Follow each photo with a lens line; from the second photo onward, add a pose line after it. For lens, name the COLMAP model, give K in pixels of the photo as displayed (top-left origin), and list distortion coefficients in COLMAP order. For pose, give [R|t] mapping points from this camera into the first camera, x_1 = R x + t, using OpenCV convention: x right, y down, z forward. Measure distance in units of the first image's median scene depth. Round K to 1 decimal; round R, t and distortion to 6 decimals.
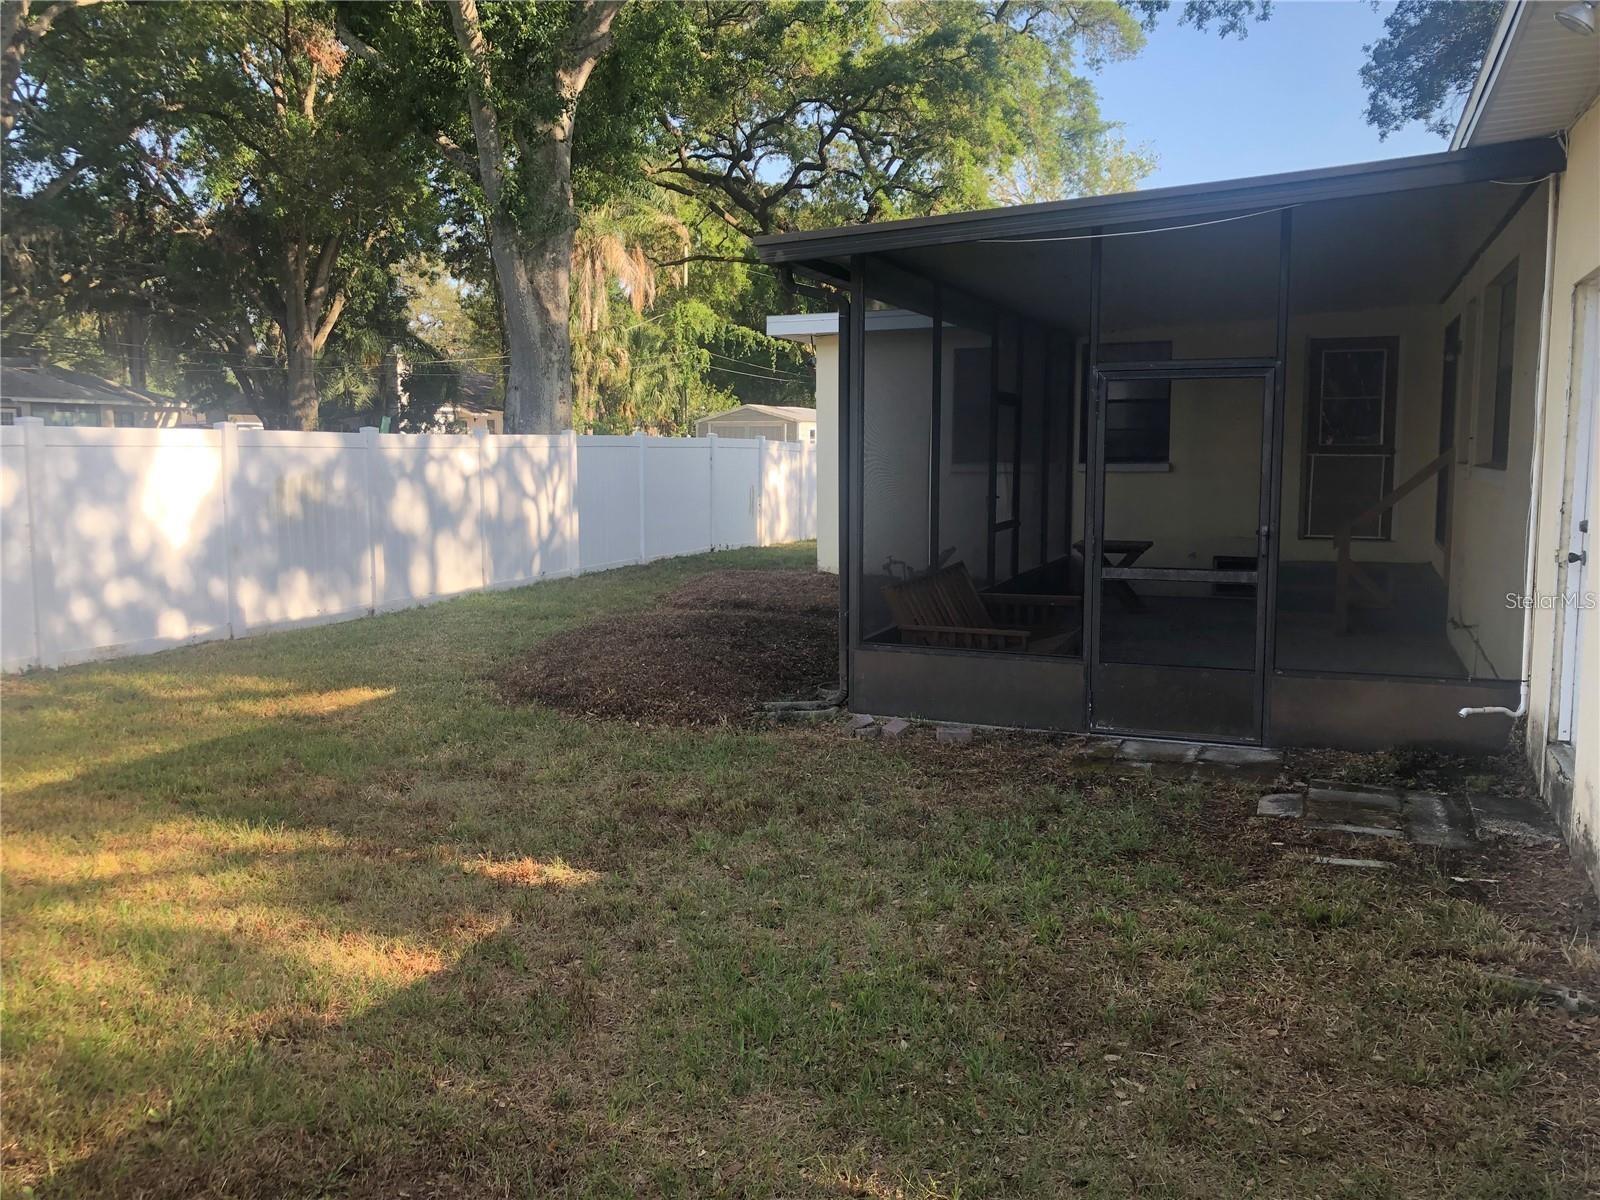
lens RADIAL K [[1333.0, 0, 797.7], [0, 1333.0, 604.7], [0, 0, 1]] dist [0.027989, -0.027835]
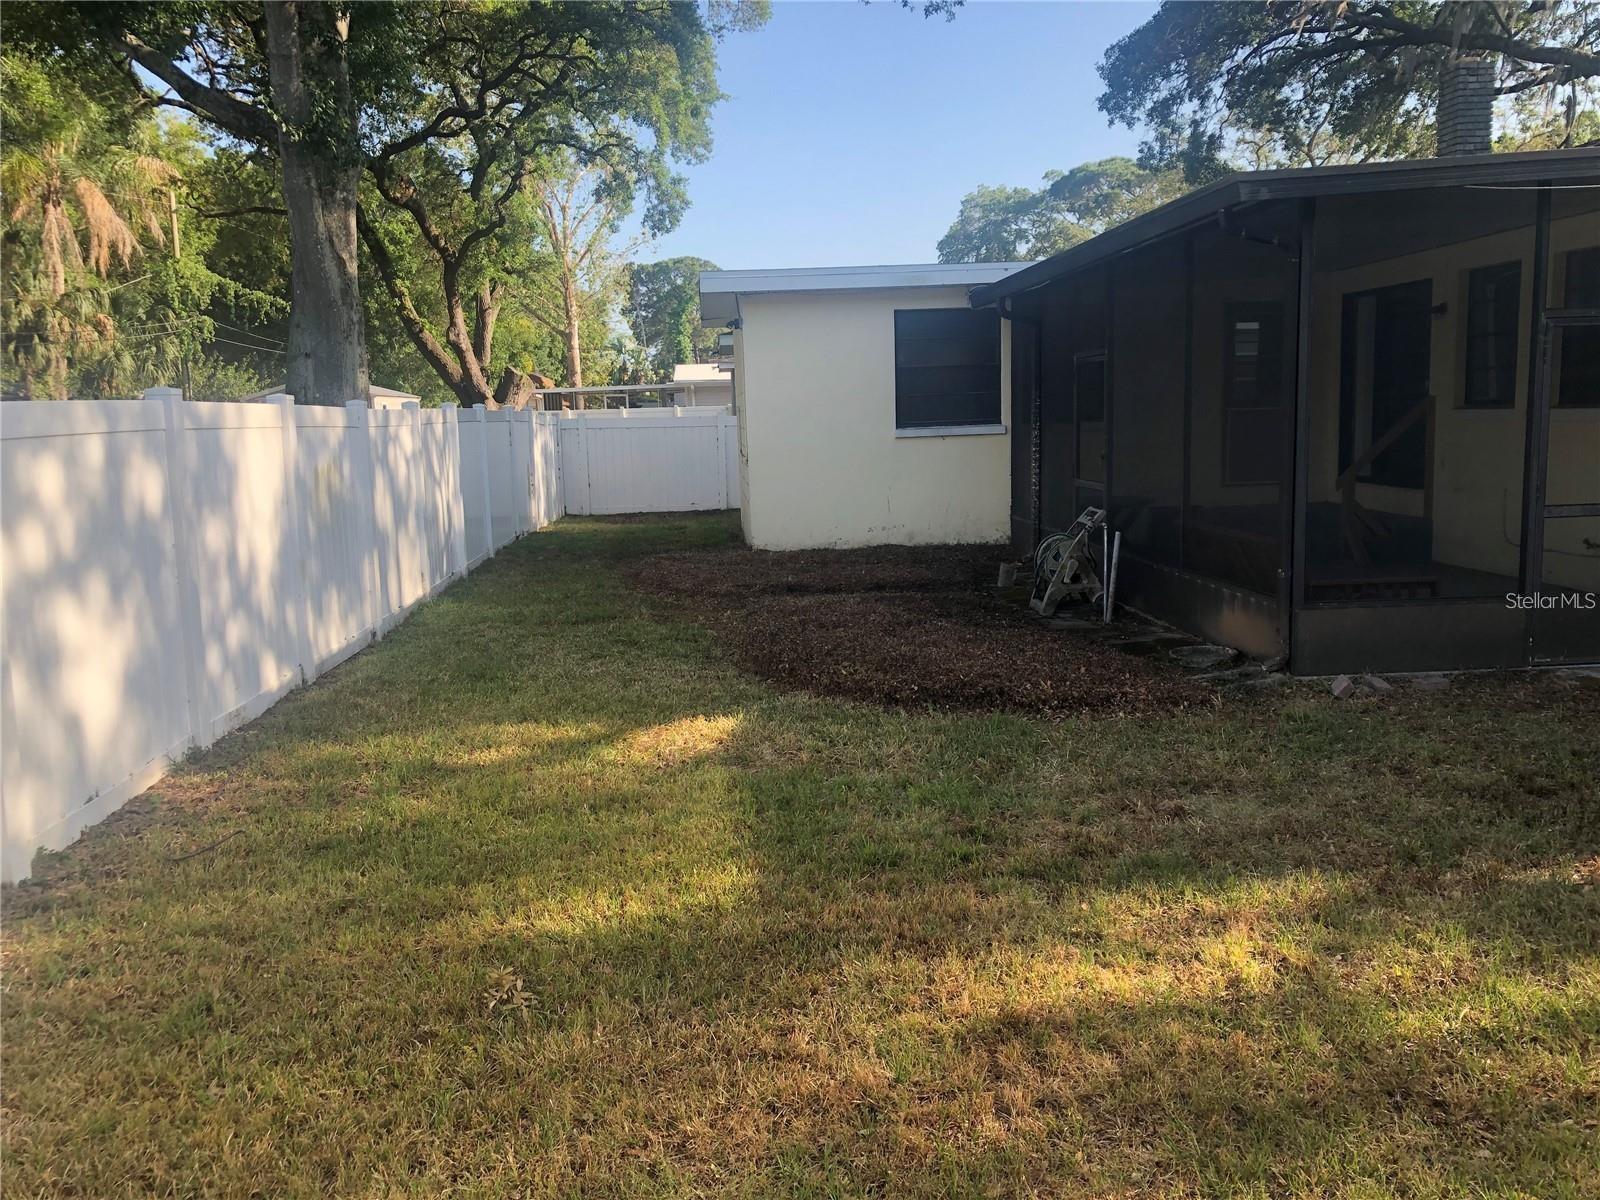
lens RADIAL K [[1333.0, 0, 795.2], [0, 1333.0, 588.2], [0, 0, 1]] dist [0.027989, -0.027835]
pose [[0.898971, -0.080793, 0.430493, -0.312790], [0.078092, 0.996658, 0.023972, -0.014719], [-0.430991, 0.012068, 0.902275, 0.127704]]
